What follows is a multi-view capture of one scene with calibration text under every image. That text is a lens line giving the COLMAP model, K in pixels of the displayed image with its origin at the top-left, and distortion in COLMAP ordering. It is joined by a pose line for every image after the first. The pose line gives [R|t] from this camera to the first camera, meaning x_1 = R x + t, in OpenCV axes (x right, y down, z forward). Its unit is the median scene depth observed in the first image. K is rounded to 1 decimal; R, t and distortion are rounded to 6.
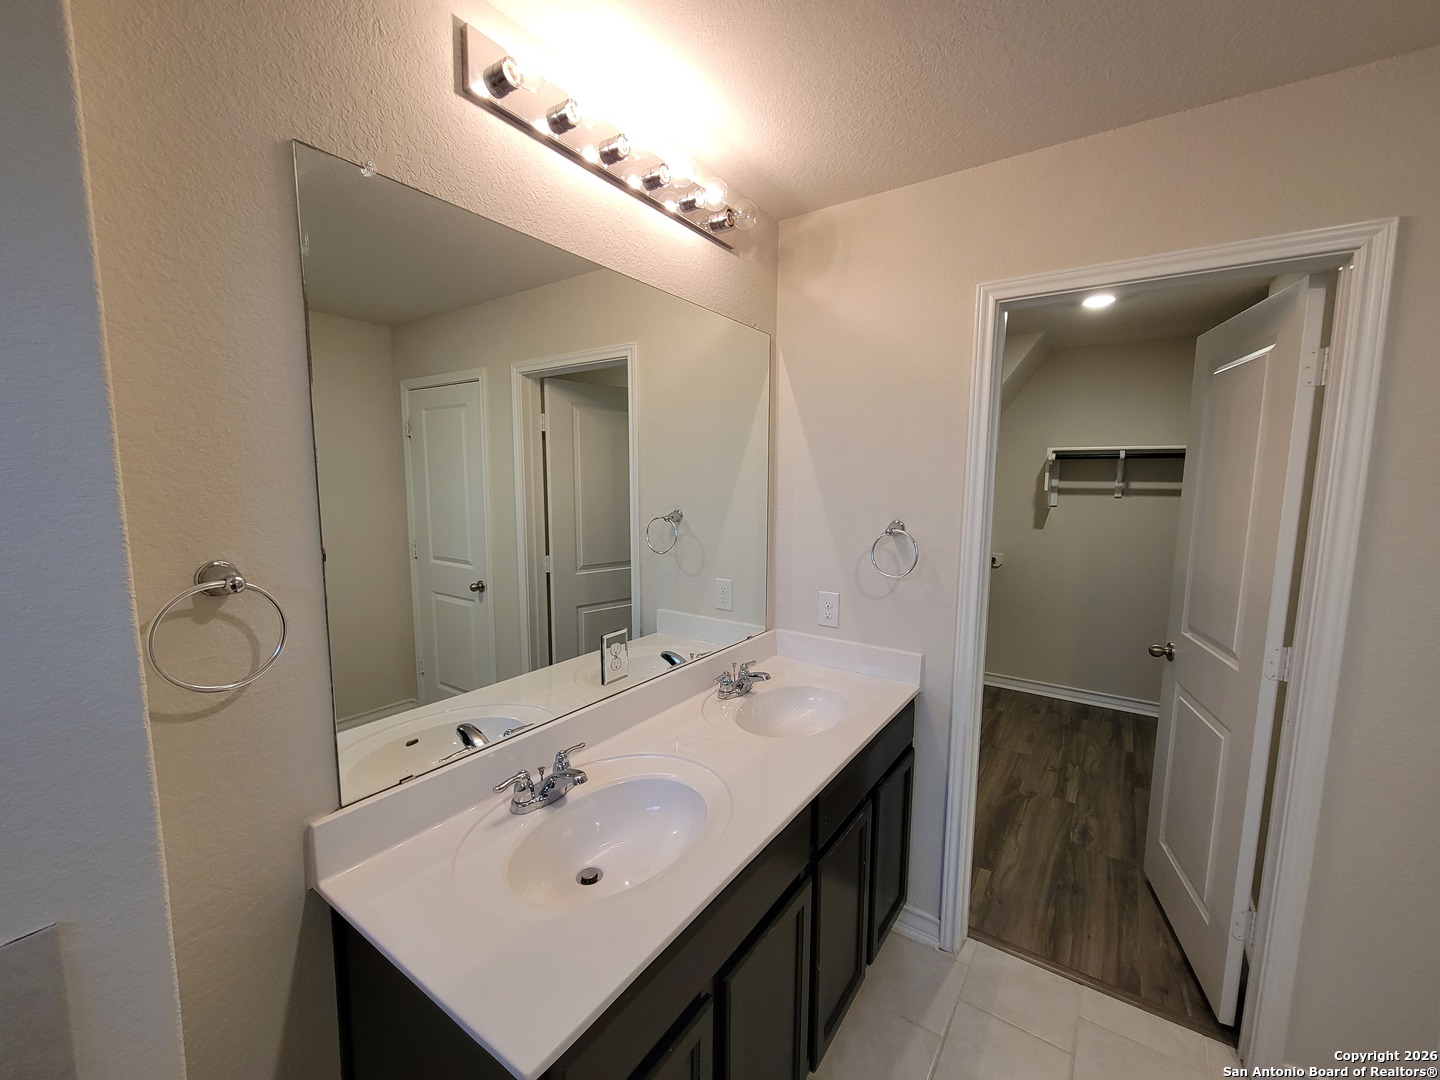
lens RADIAL K [[583.1, 0, 723.5], [0, 583.1, 546.3], [0, 0, 1]] dist [0.003506, -0.002021]
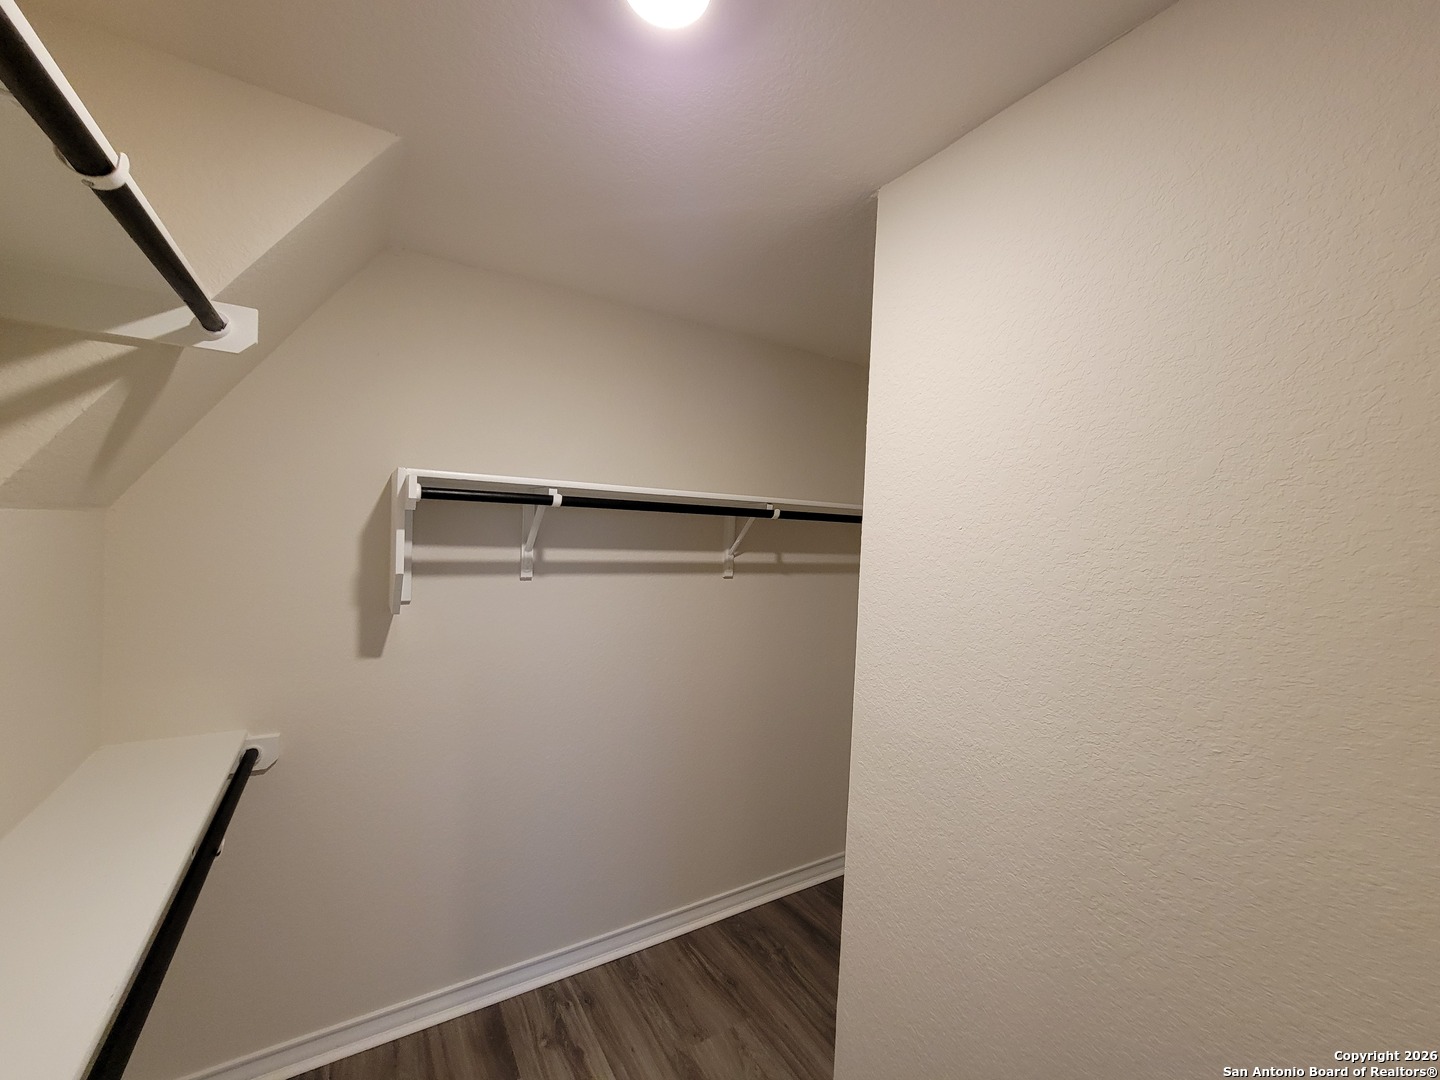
lens RADIAL K [[583.1, 0, 719.4], [0, 583.1, 541.9], [0, 0, 1]] dist [0.003506, -0.002021]
pose [[0.405646, -0.012639, 0.913943, 0.283959], [0.070862, 0.997330, -0.017660, -0.097894], [-0.911279, 0.071928, 0.405459, 0.655856]]
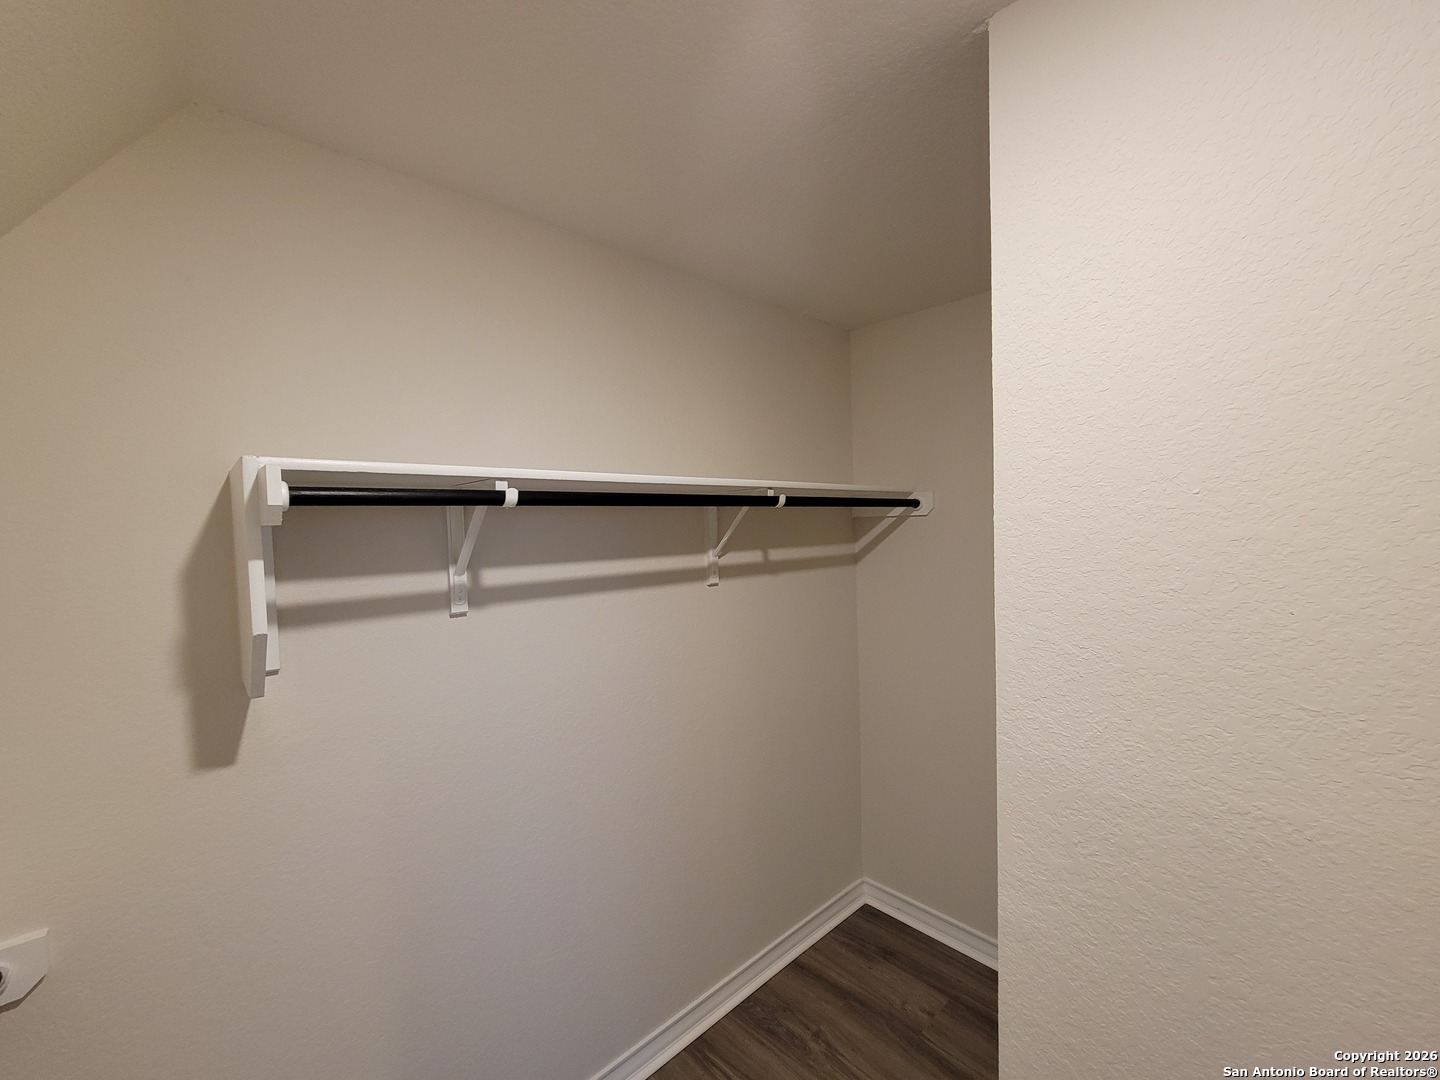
lens RADIAL K [[583.1, 0, 718.1], [0, 583.1, 541.9], [0, 0, 1]] dist [0.003506, -0.002021]
pose [[0.227677, -0.042047, 0.972828, 0.374607], [0.147268, 0.989062, 0.008283, -0.110746], [-0.962536, 0.141380, 0.231379, 0.781883]]
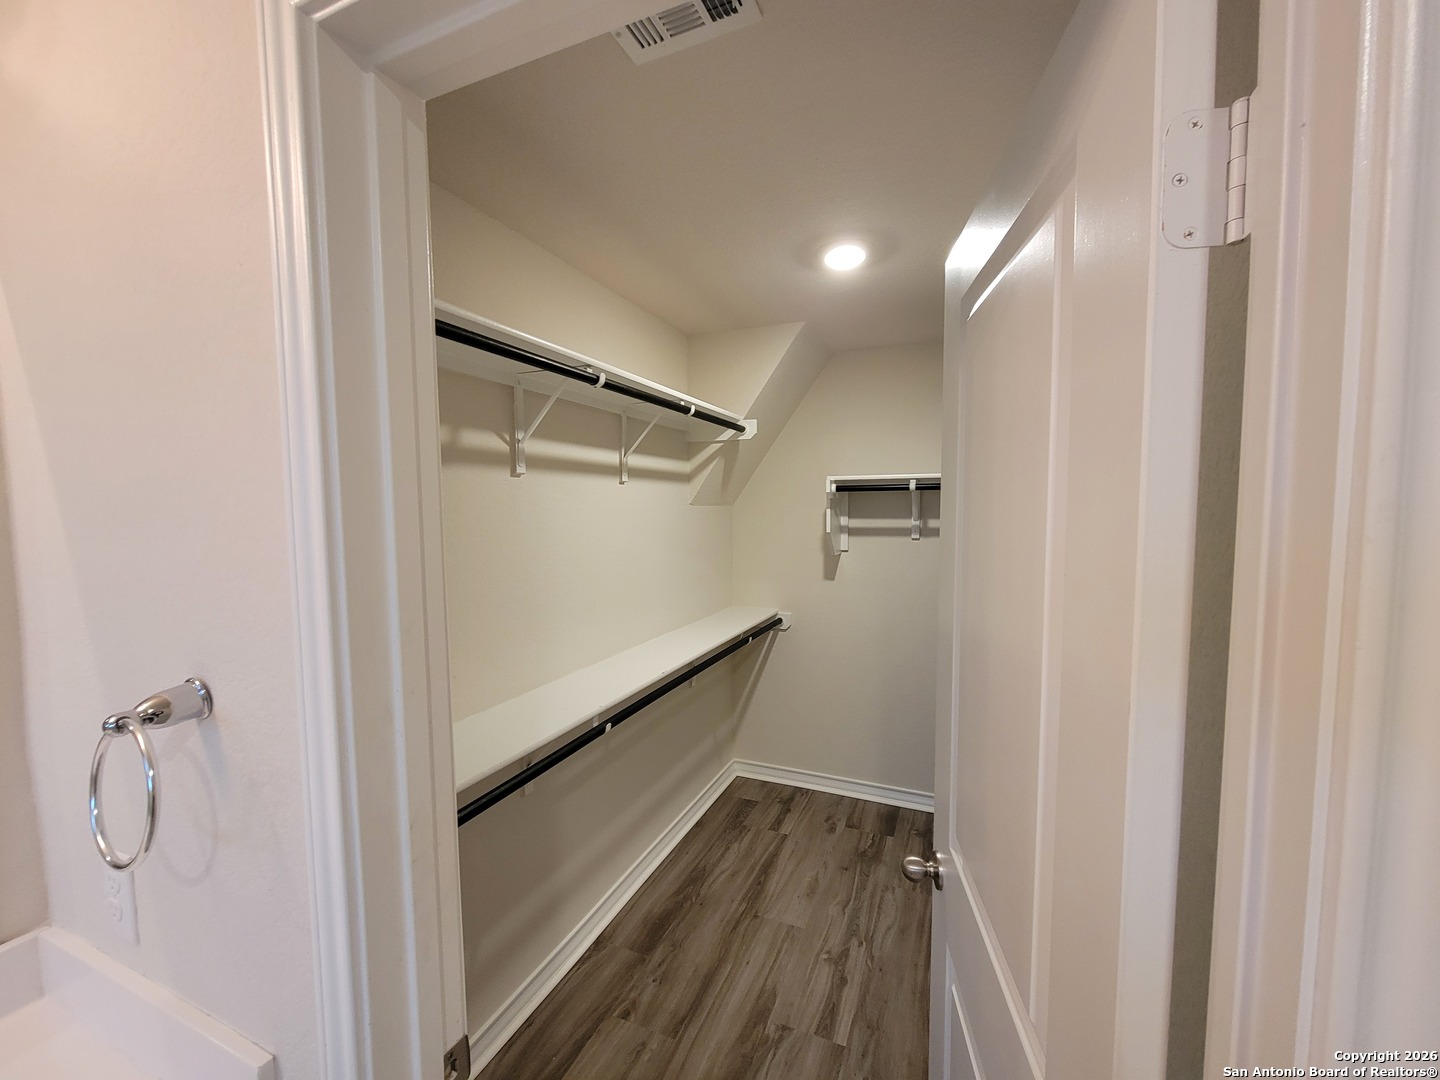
lens RADIAL K [[583.1, 0, 716.0], [0, 583.1, 543.5], [0, 0, 1]] dist [0.003506, -0.002021]
pose [[0.981643, -0.025205, 0.189056, 0.272363], [0.035464, 0.998065, -0.051082, -0.048711], [-0.187403, 0.056849, 0.980637, 0.291180]]
